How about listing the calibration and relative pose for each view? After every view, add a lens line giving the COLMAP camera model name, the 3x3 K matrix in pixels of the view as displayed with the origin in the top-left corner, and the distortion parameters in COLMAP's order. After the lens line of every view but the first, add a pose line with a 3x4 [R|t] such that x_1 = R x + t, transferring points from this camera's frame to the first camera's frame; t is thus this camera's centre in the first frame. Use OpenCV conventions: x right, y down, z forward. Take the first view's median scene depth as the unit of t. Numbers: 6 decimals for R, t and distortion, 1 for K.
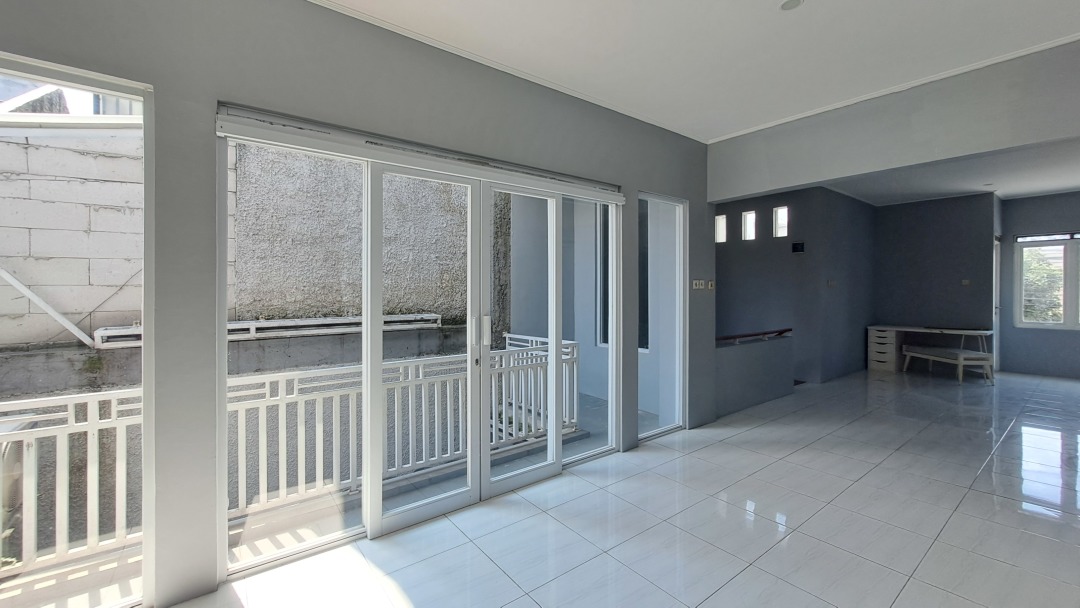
lens RADIAL K [[422.9, 0, 534.7], [0, 422.9, 300.3], [0, 0, 1]] dist [-0.003610, -0.000254]
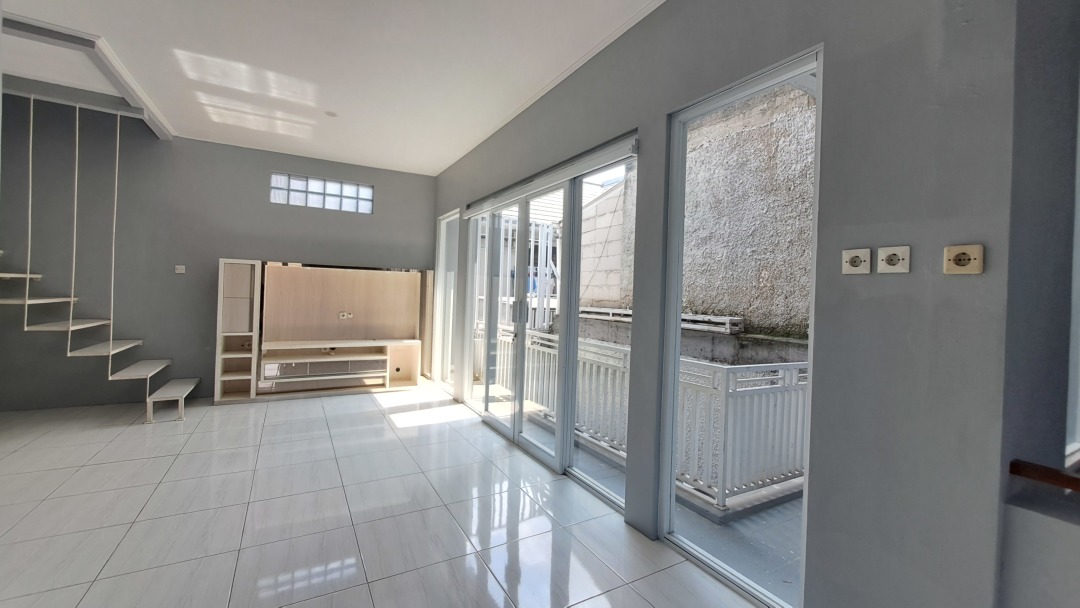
lens RADIAL K [[422.9, 0, 535.9], [0, 422.9, 307.4], [0, 0, 1]] dist [-0.003610, -0.000254]
pose [[-0.114107, 0.031701, -0.992963, 0.688642], [-0.060142, 0.997437, 0.038755, 0.001917], [0.991646, 0.064141, -0.111908, 0.714457]]
